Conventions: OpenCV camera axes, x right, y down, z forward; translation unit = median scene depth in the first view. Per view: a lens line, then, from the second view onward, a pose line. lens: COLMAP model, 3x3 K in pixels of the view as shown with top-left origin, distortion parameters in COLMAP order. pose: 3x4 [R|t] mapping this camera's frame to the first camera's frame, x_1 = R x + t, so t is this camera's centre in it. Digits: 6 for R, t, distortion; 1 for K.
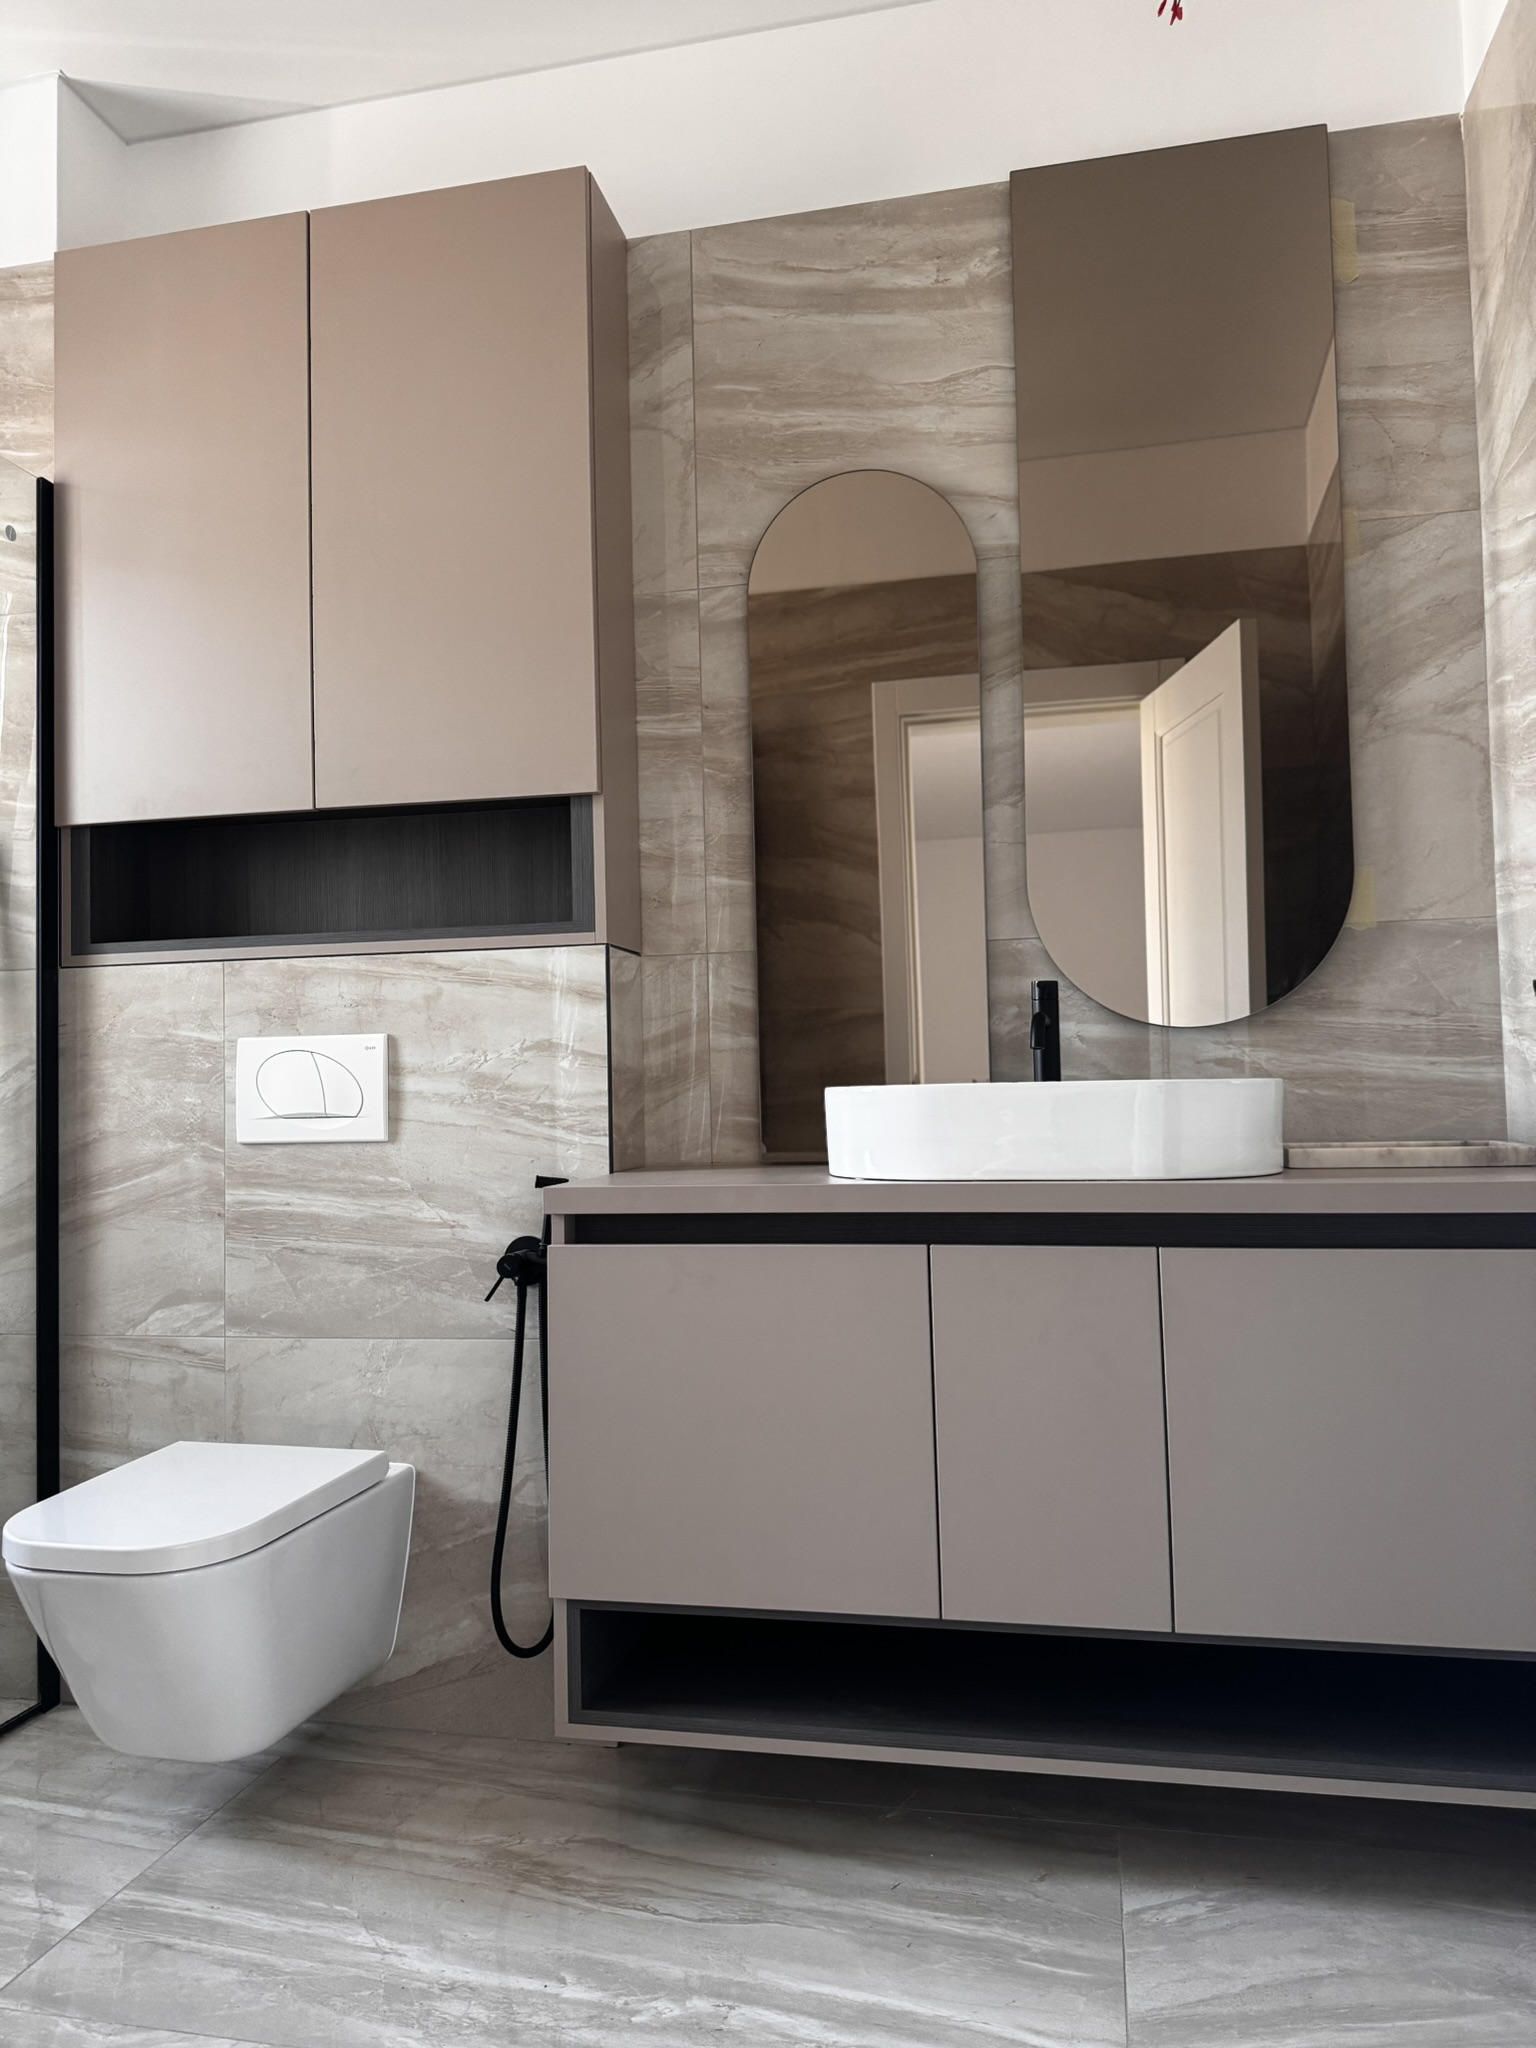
lens RADIAL K [[1449.9, 0, 768.0], [0, 1449.9, 1024.0], [0, 0, 1]] dist [0.065041, -0.084371]
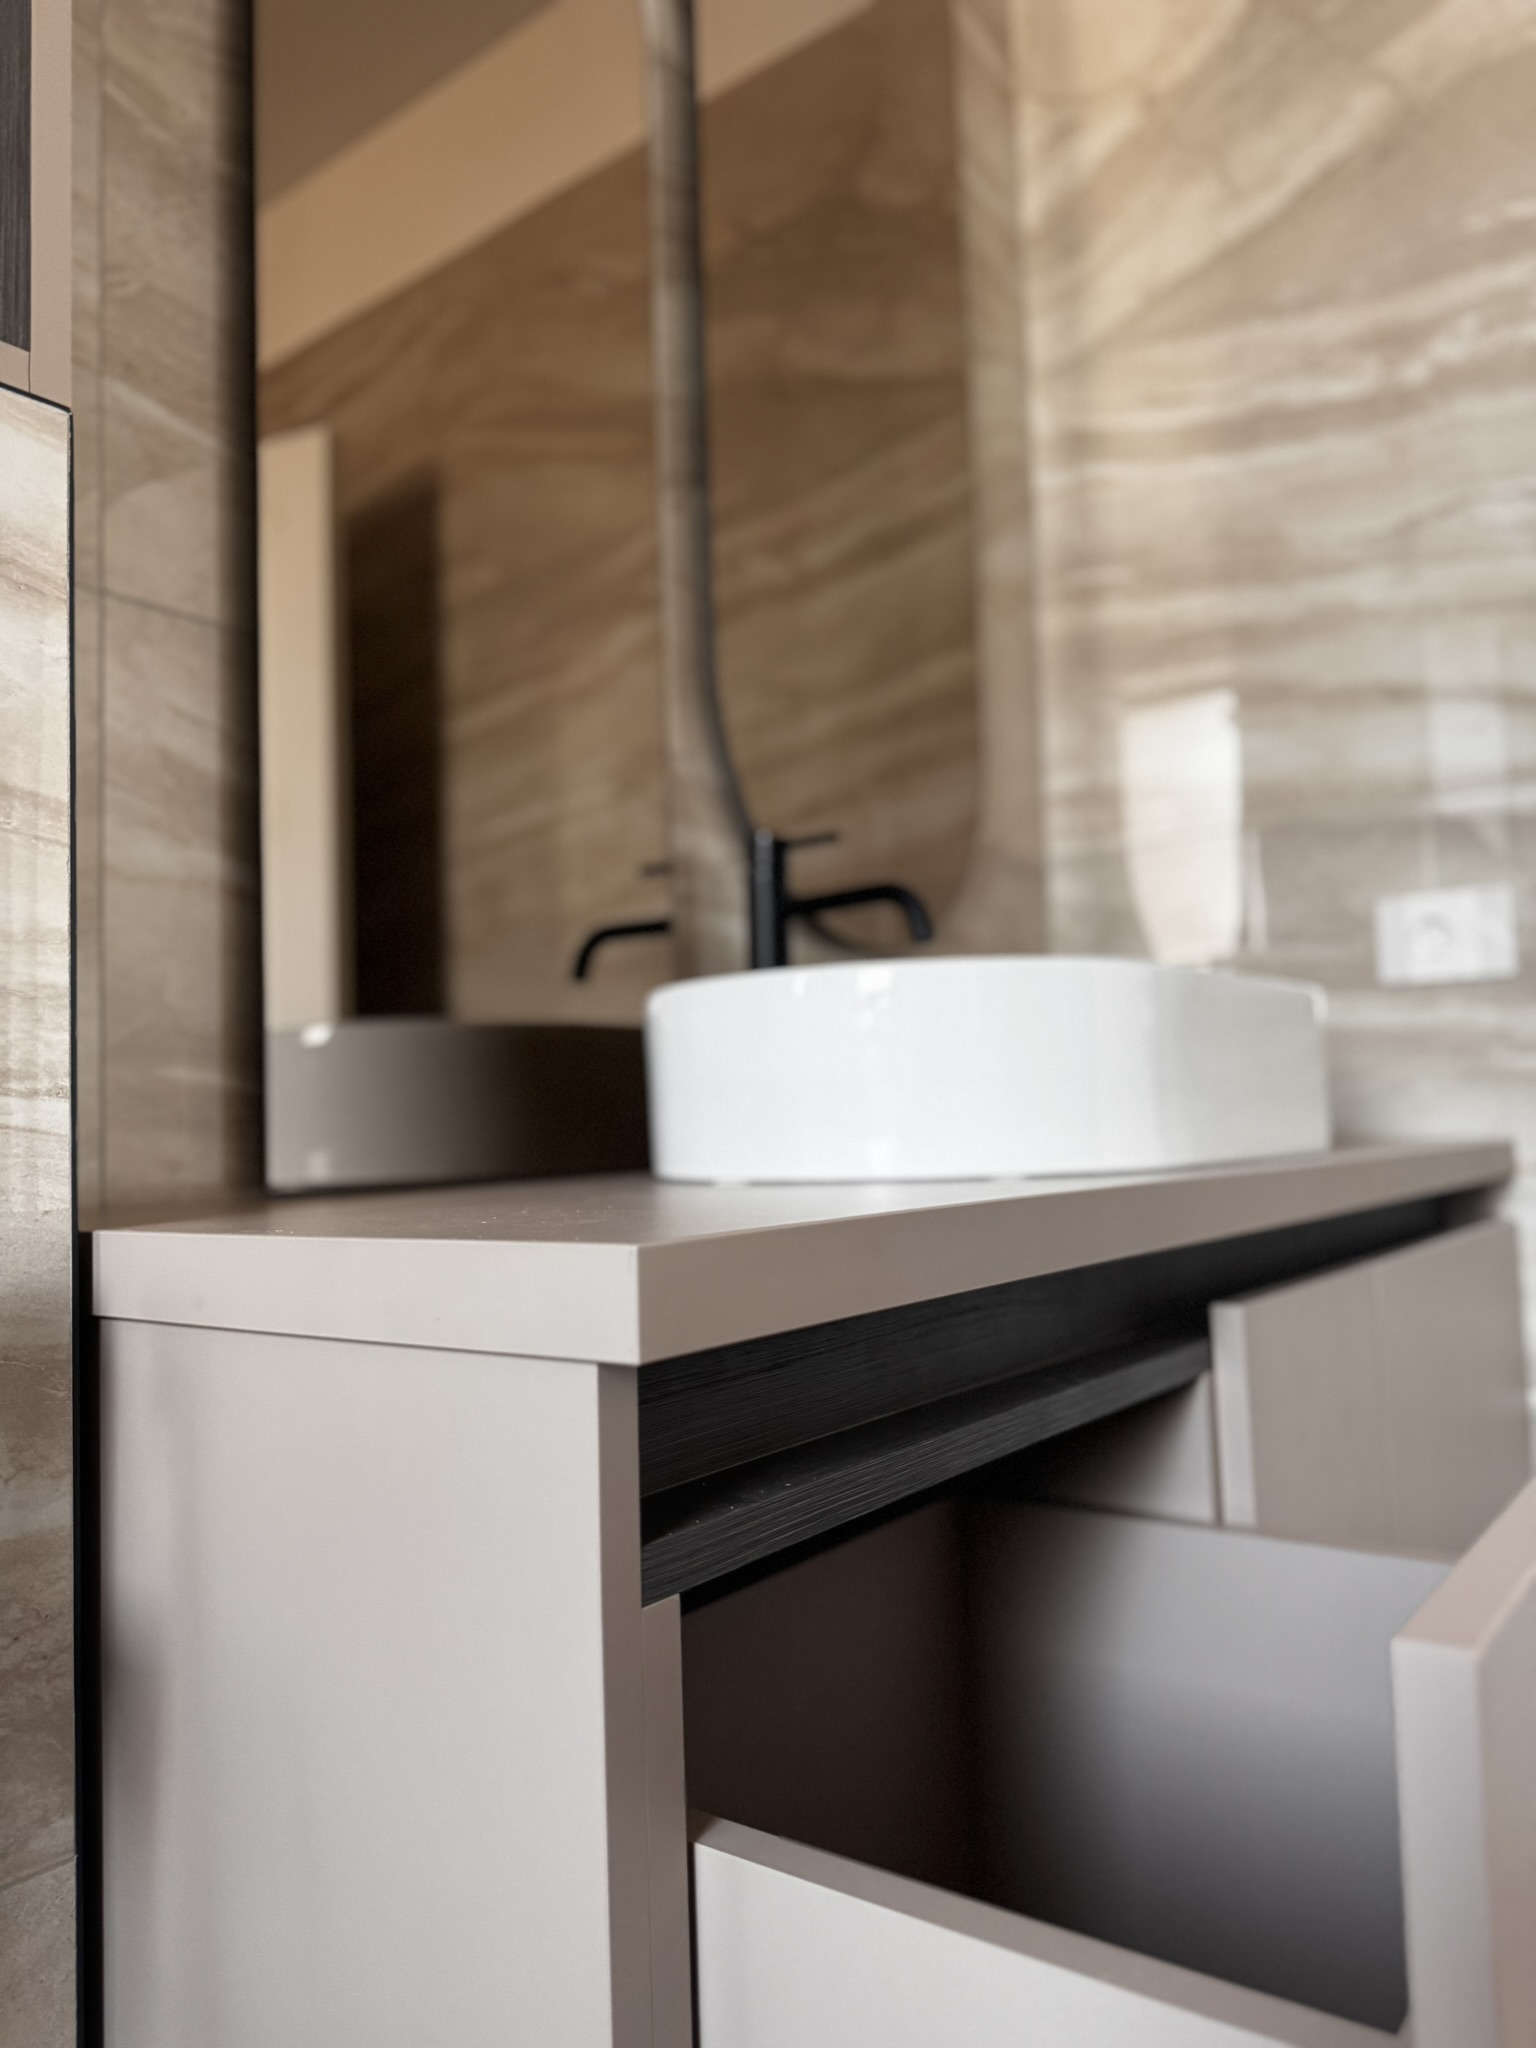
lens RADIAL K [[1476.1, 0, 768.5], [0, 1476.1, 1031.8], [0, 0, 1]] dist [-0.013932, -0.003414]
pose [[0.432049, 0.067045, 0.899355, -0.300303], [-0.012507, 0.997582, -0.068359, 0.082512], [-0.901763, 0.018286, 0.431843, 0.760428]]
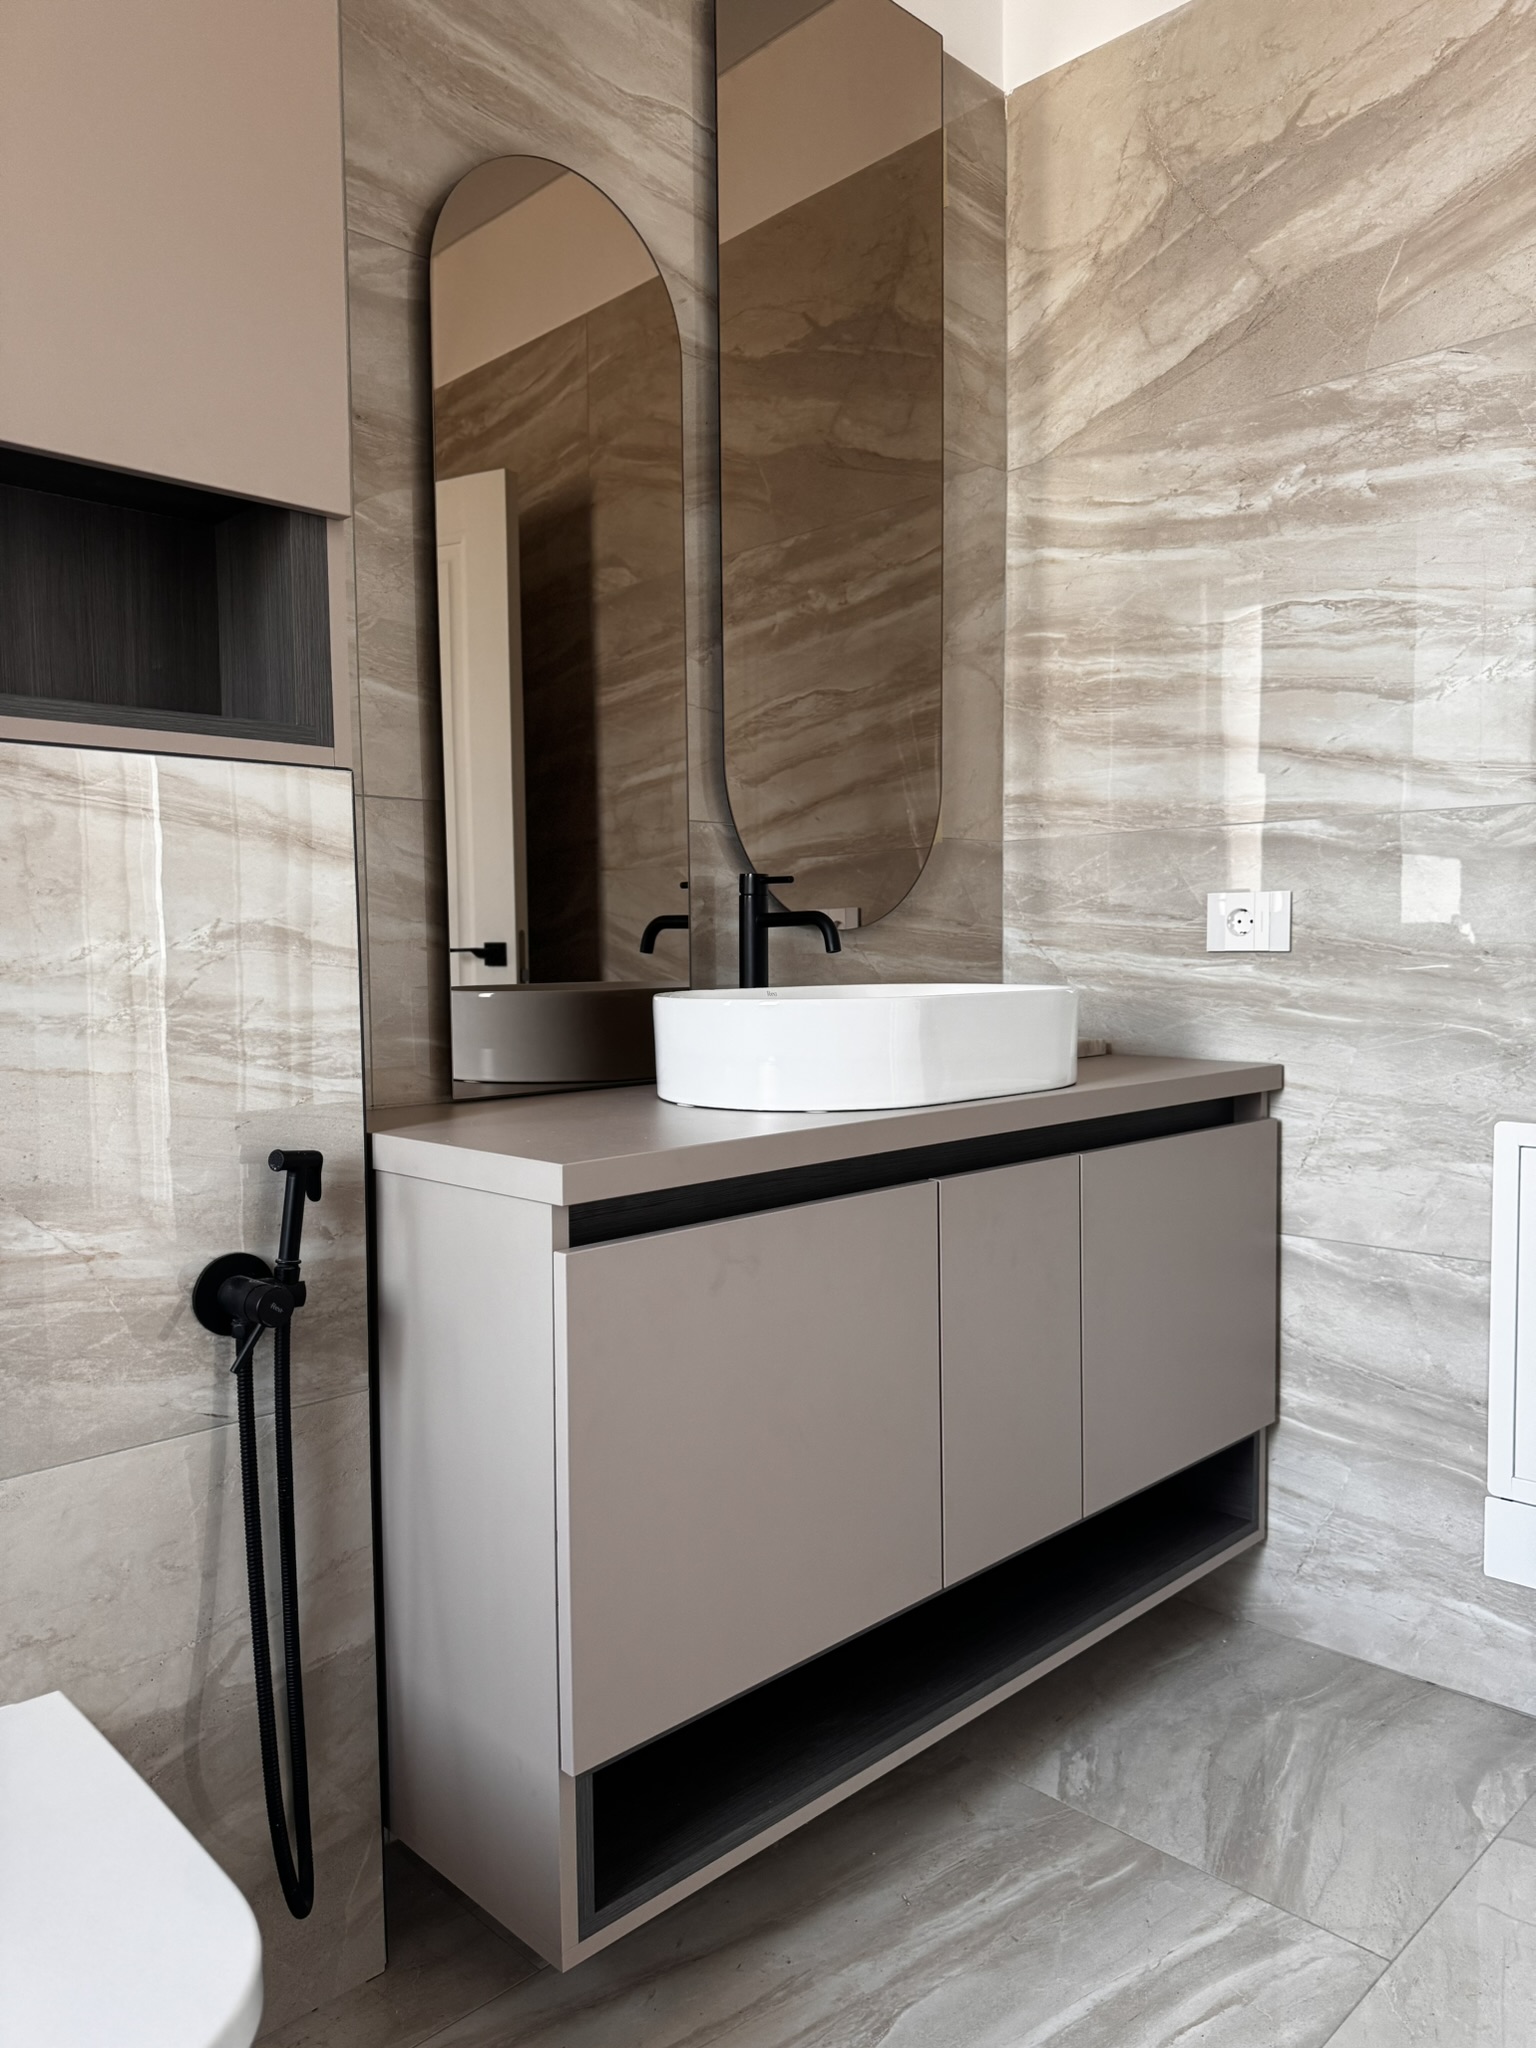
lens RADIAL K [[1438.2, 0, 770.4], [0, 1438.2, 1037.4], [0, 0, 1]] dist [0.057639, -0.082639]
pose [[0.546785, -0.036010, 0.836498, -0.539245], [-0.037276, 0.997037, 0.067287, 0.010639], [-0.836443, -0.067973, 0.543822, 0.504652]]
